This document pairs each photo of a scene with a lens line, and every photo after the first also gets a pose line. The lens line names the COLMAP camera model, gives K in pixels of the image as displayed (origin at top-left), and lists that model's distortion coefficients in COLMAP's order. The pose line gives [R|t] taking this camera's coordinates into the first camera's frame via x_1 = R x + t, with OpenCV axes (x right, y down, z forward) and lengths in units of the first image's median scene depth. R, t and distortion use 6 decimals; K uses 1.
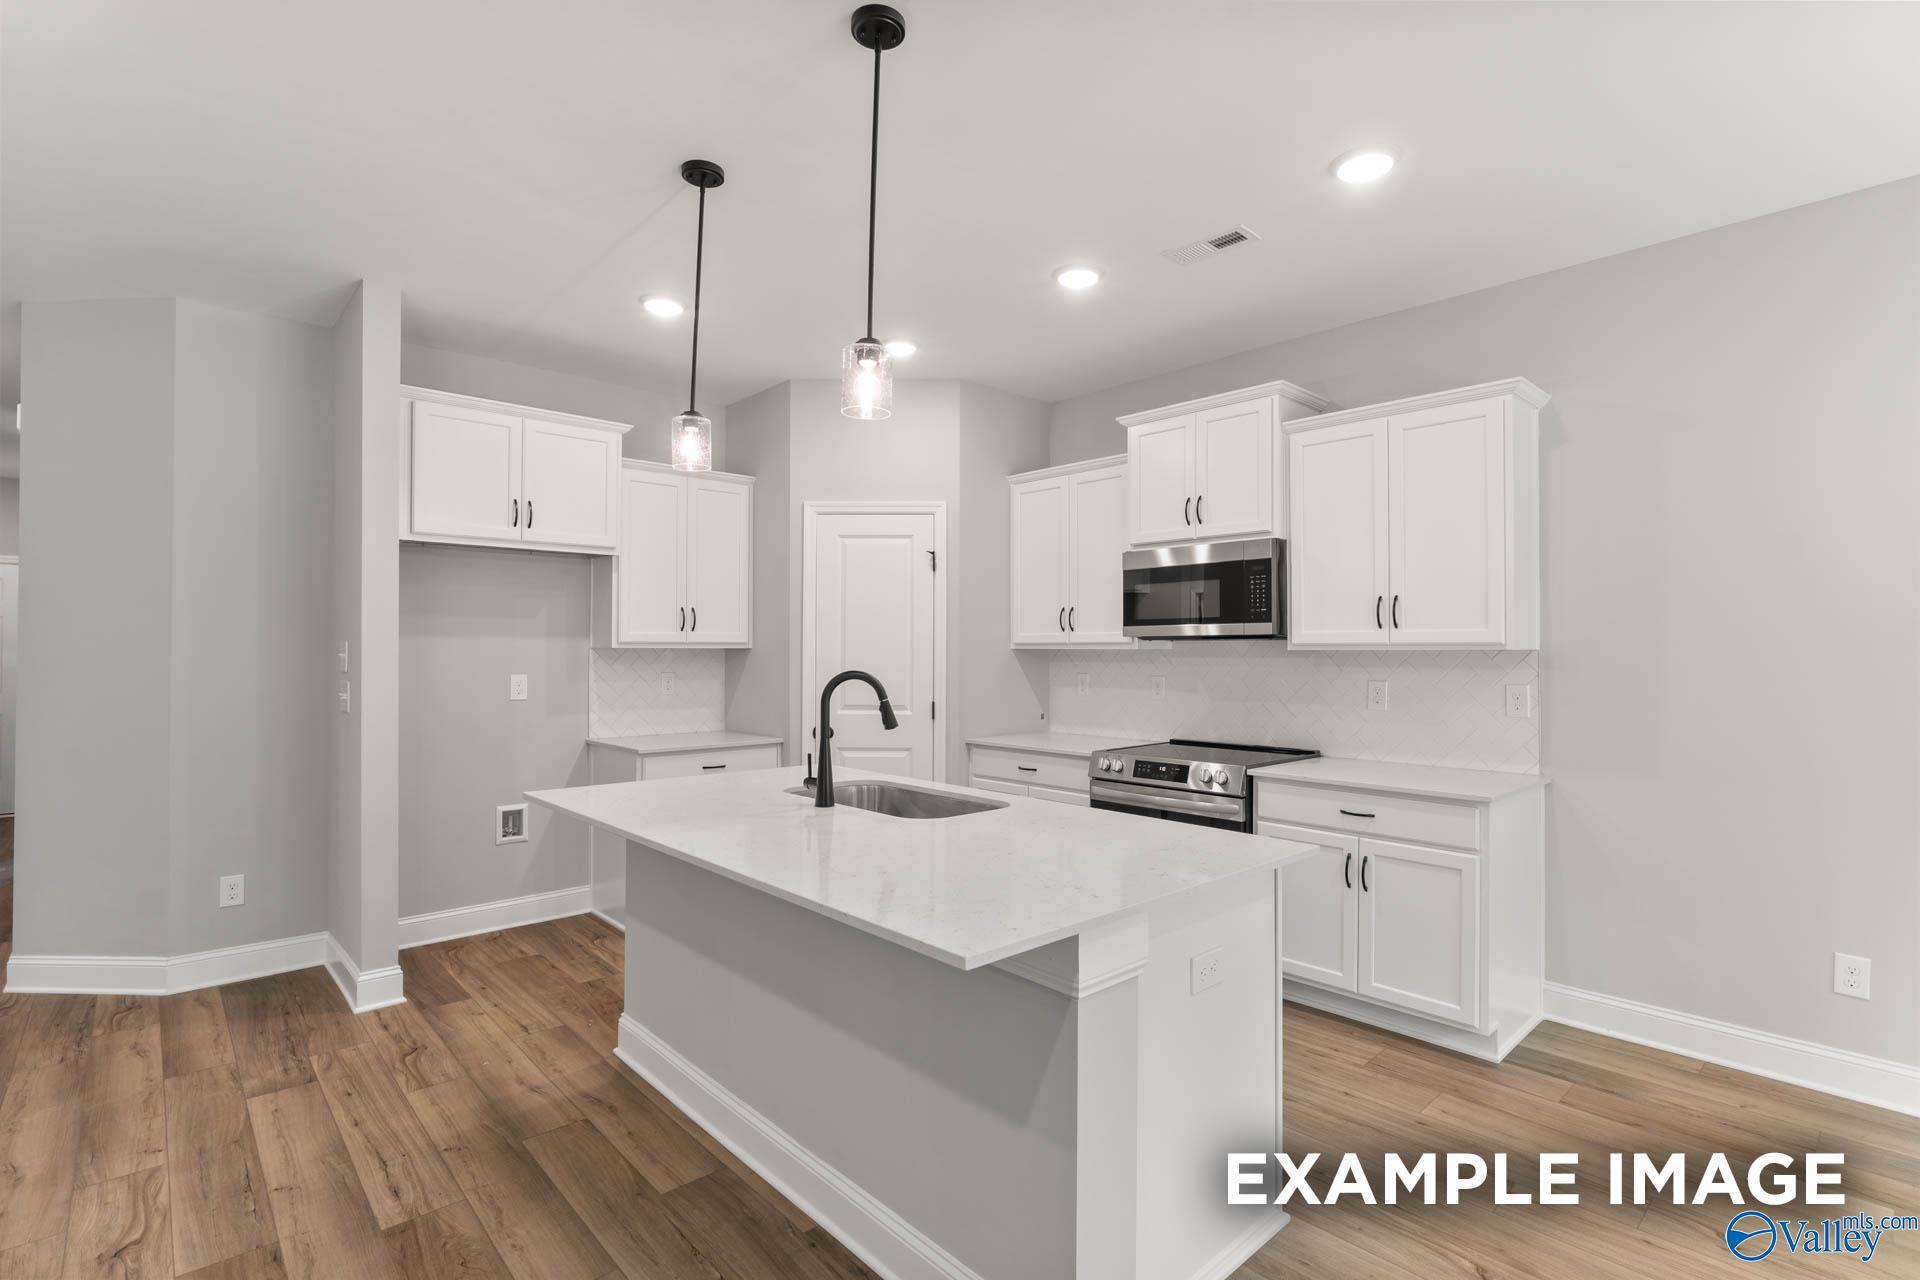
lens RADIAL K [[891.8, 0, 959.7], [0, 891.8, 644.5], [0, 0, 1]] dist [-0.003399, -0.000207]
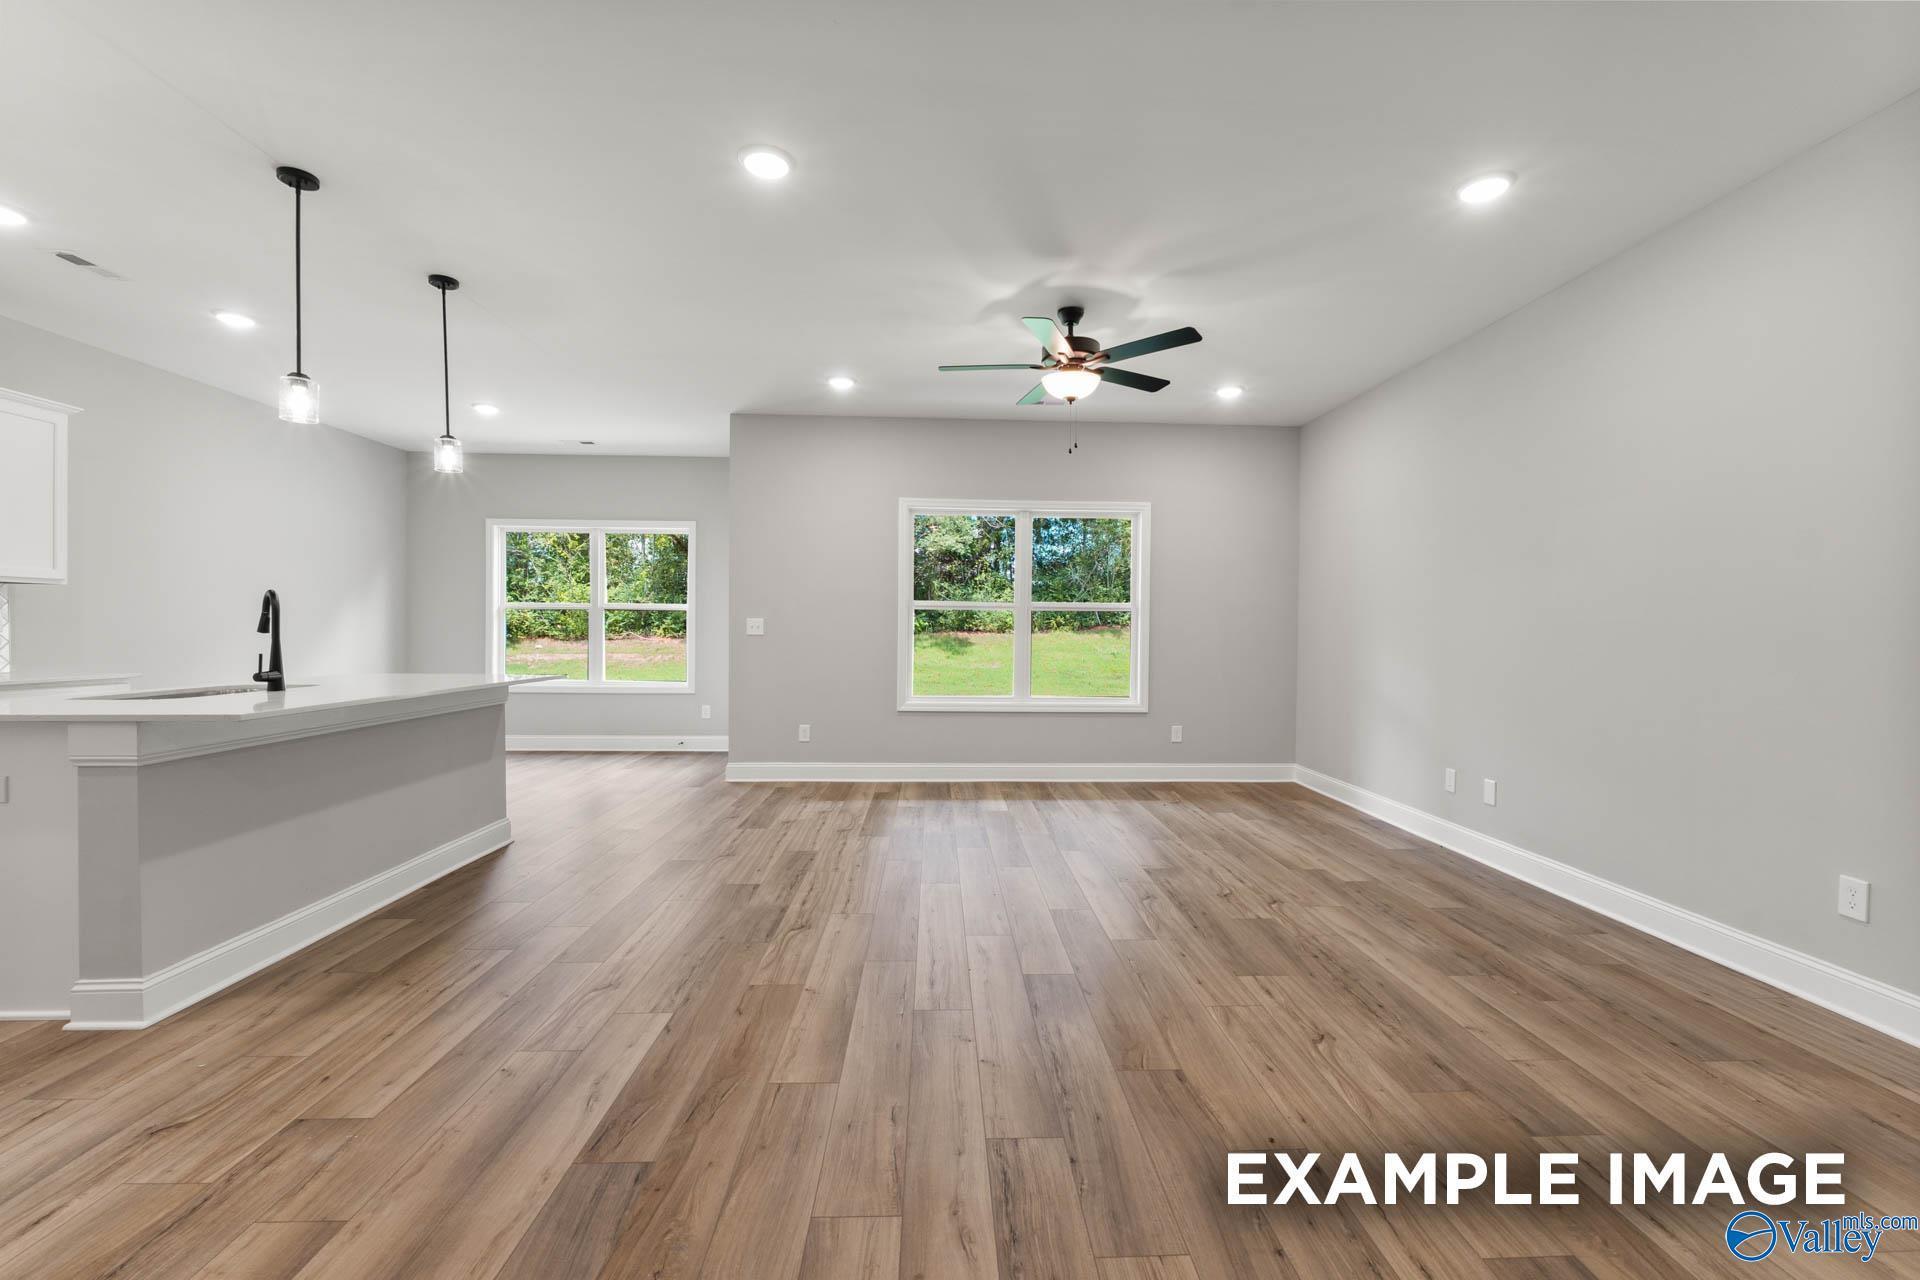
lens RADIAL K [[807.7, 0, 960.2], [0, 807.7, 637.0], [0, 0, 1]] dist [-0.003704, 0.000101]
pose [[-0.757878, -0.009505, 0.652327, -1.662327], [-0.009922, 0.999946, 0.003042, 0.083802], [-0.652321, -0.004166, -0.757931, 1.210339]]
